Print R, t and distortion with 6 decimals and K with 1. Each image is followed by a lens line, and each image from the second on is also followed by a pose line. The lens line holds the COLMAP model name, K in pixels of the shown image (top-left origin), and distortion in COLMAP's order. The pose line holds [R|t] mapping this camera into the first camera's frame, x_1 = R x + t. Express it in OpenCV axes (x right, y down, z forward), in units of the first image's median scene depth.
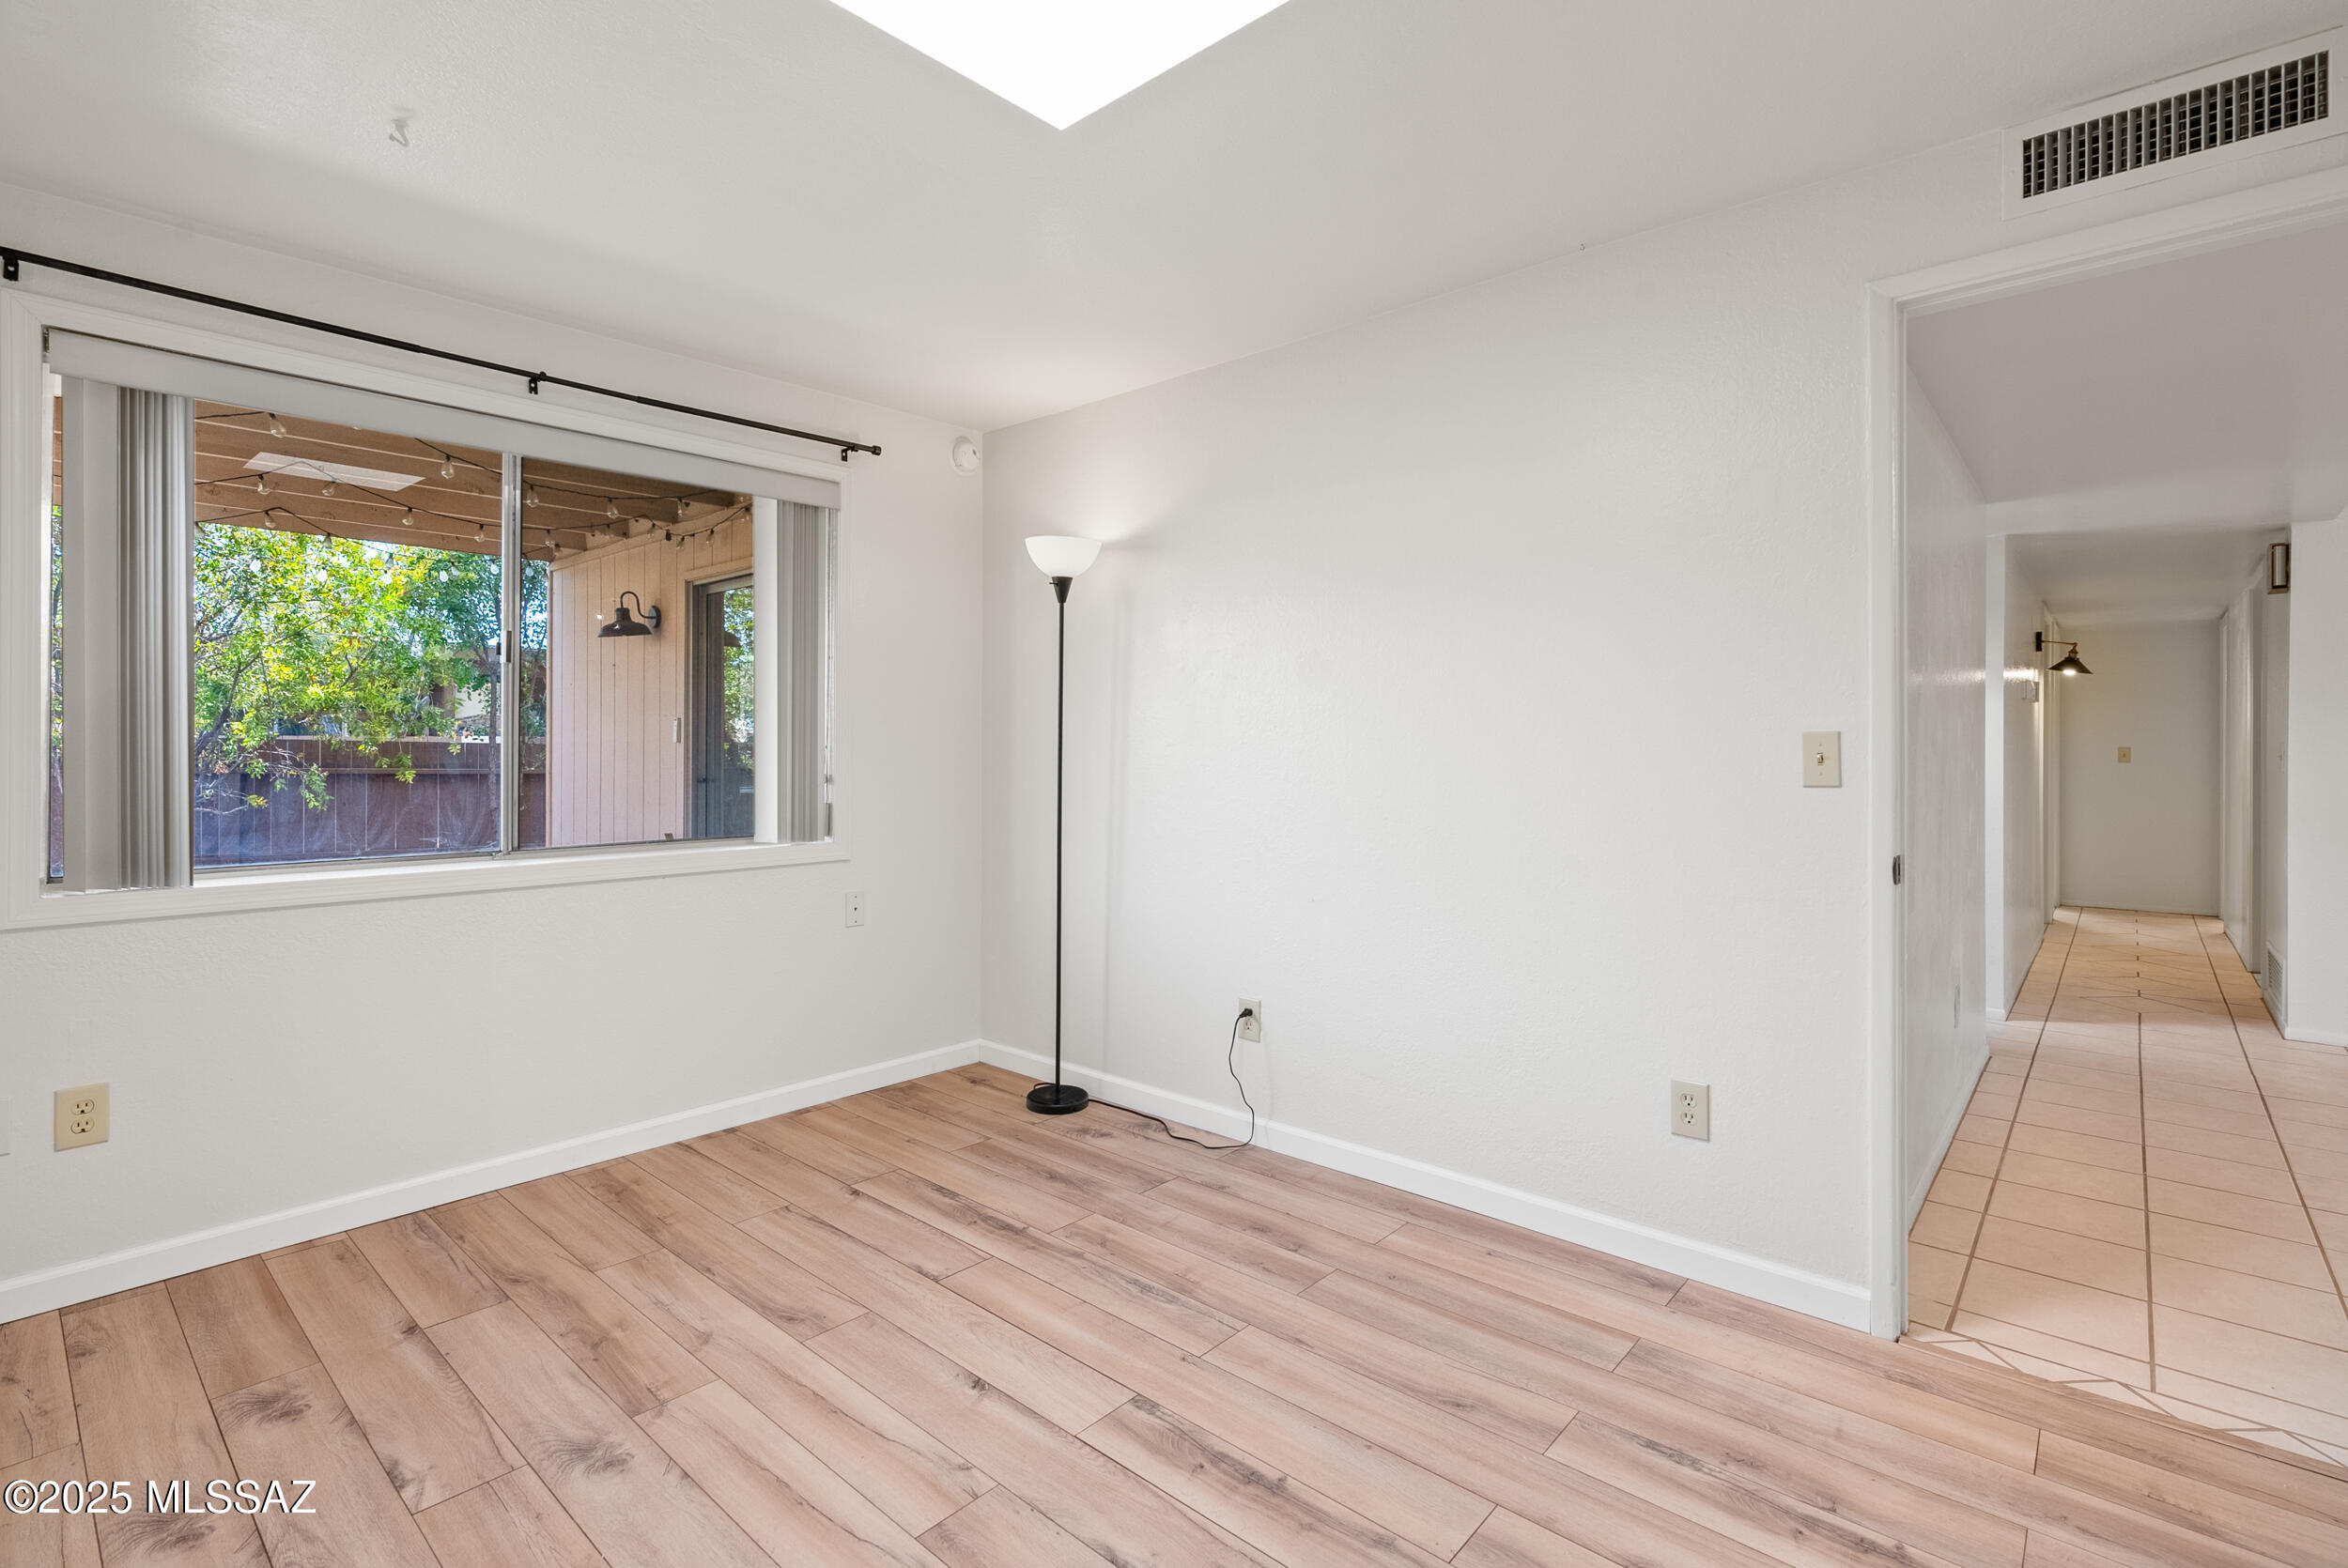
lens RADIAL K [[1073.9, 0, 1162.2], [0, 1073.9, 774.2], [0, 0, 1]] dist [-0.005074, 0.001413]
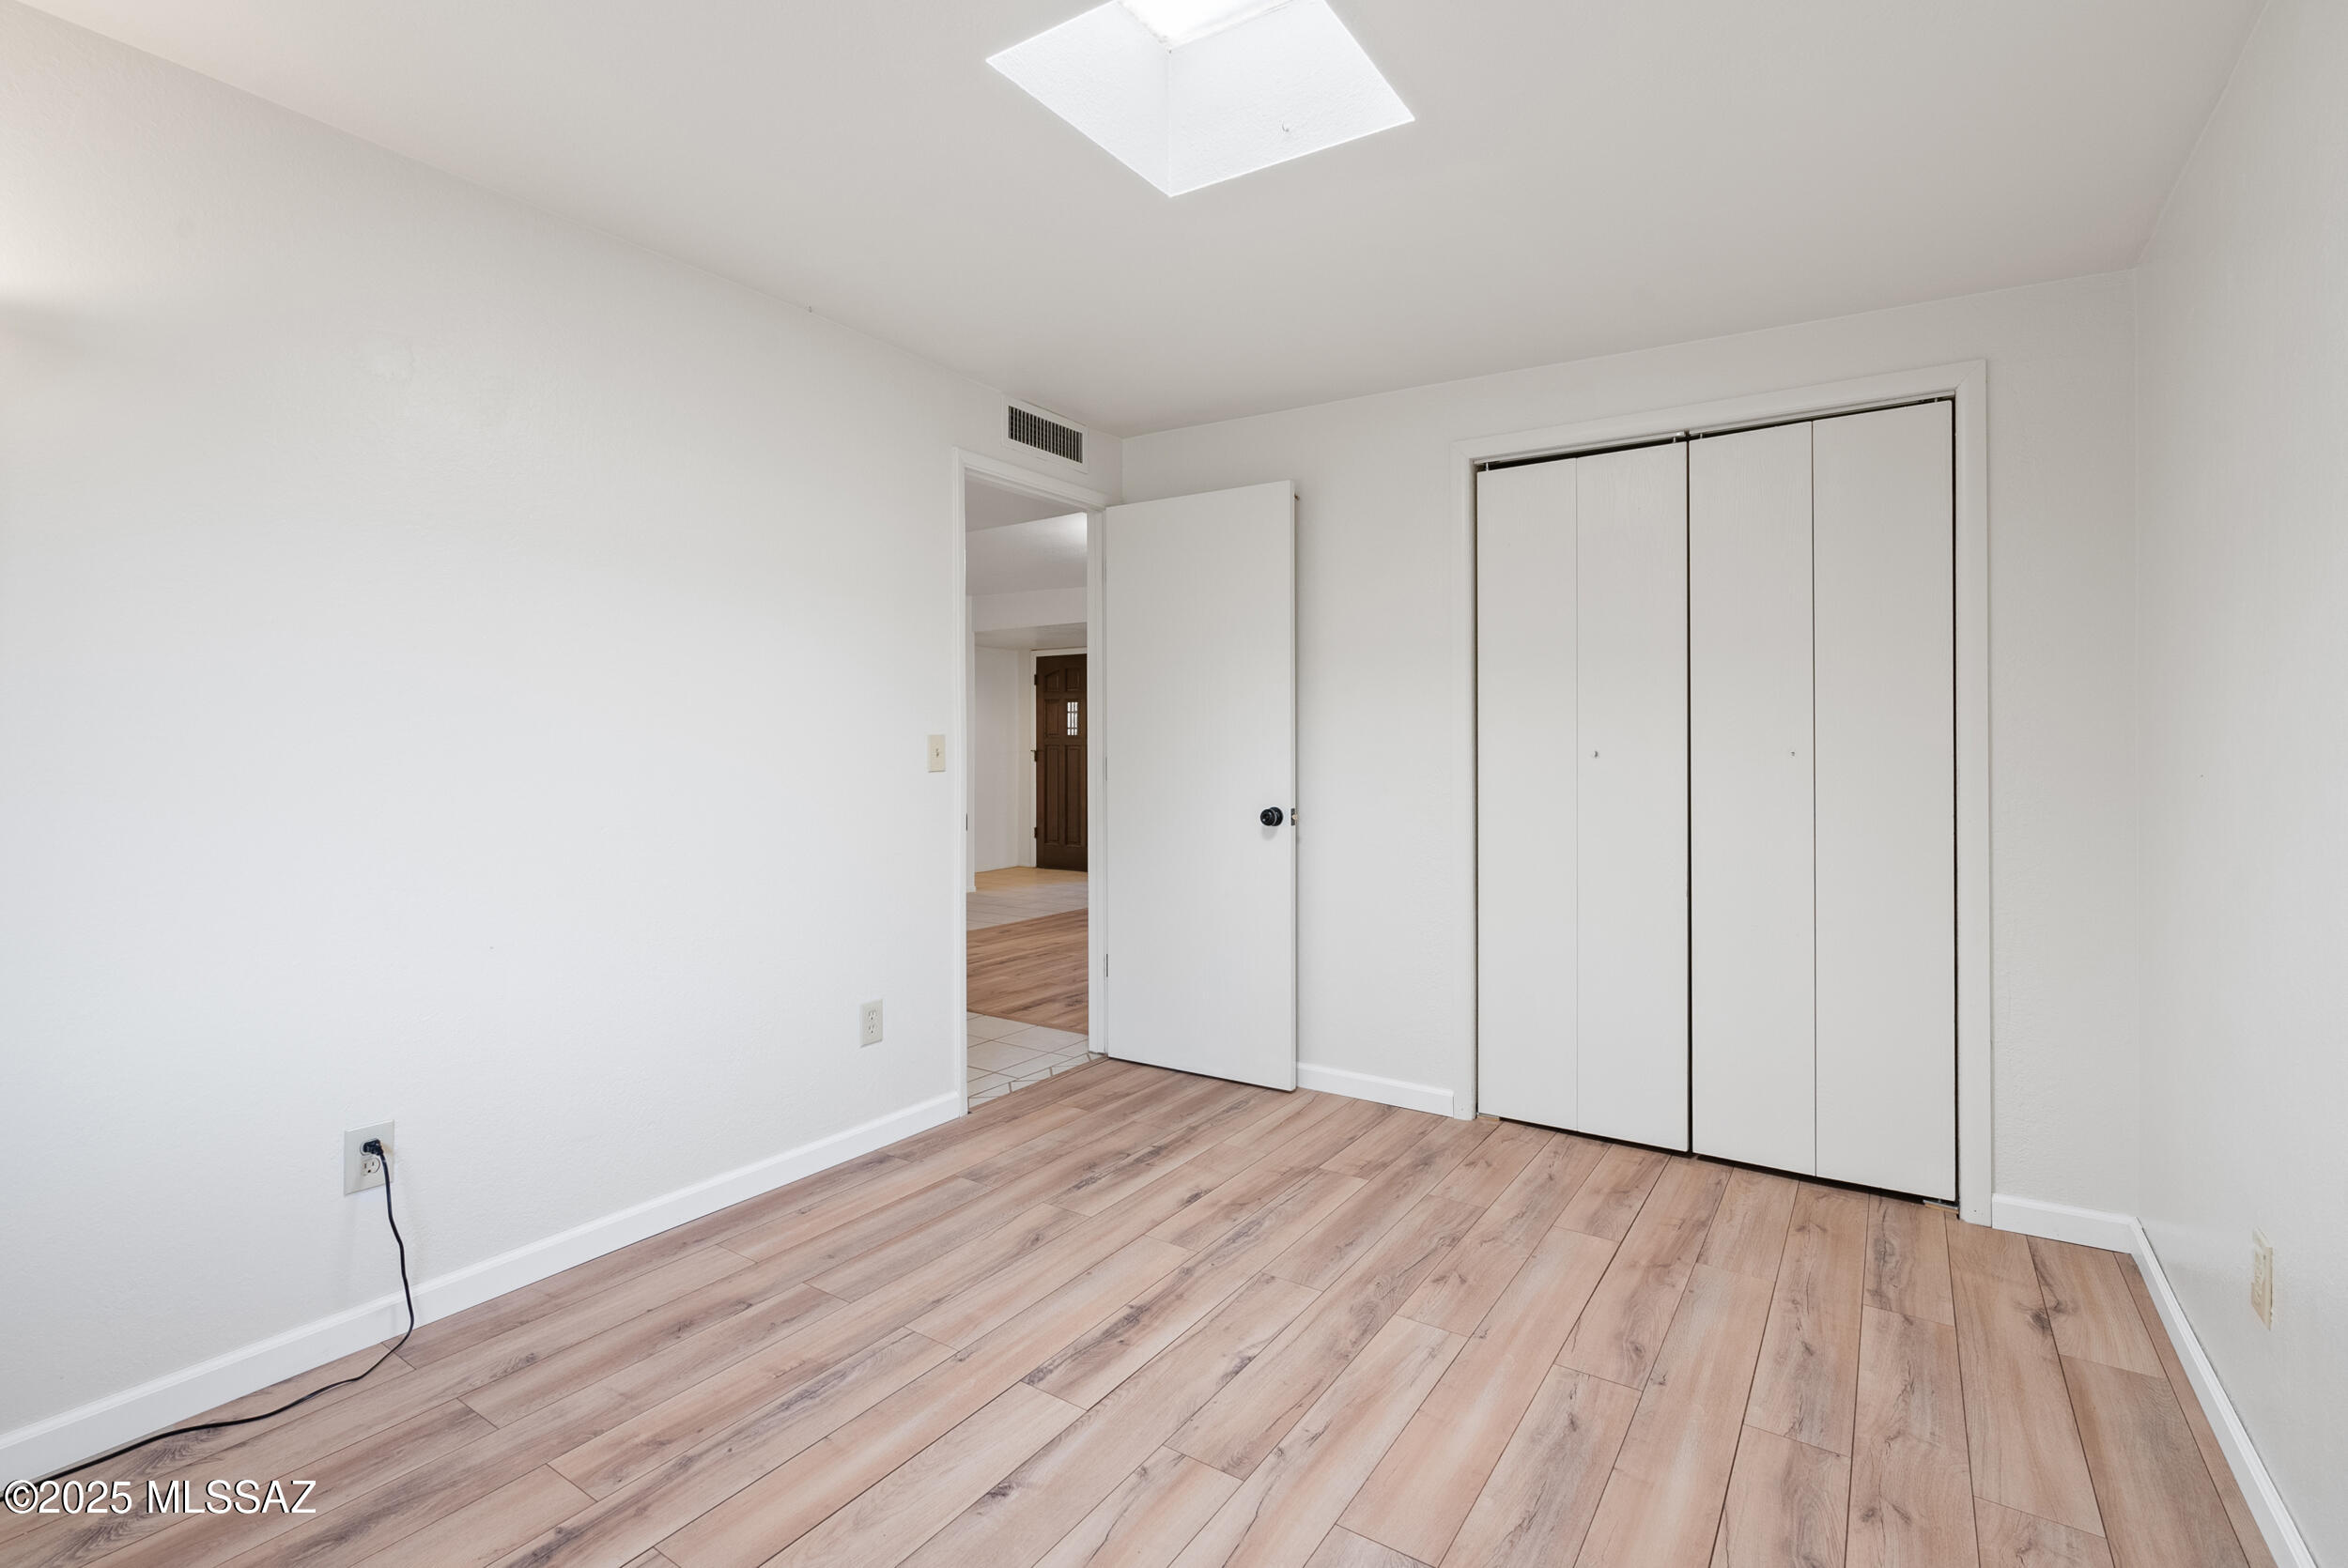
lens RADIAL K [[1073.9, 0, 1187.0], [0, 1073.9, 771.6], [0, 0, 1]] dist [-0.005074, 0.001413]
pose [[-0.143725, -0.022996, 0.989350, -0.928883], [0.019921, 0.999460, 0.026125, -0.020292], [-0.989417, 0.023464, -0.143190, 0.873501]]
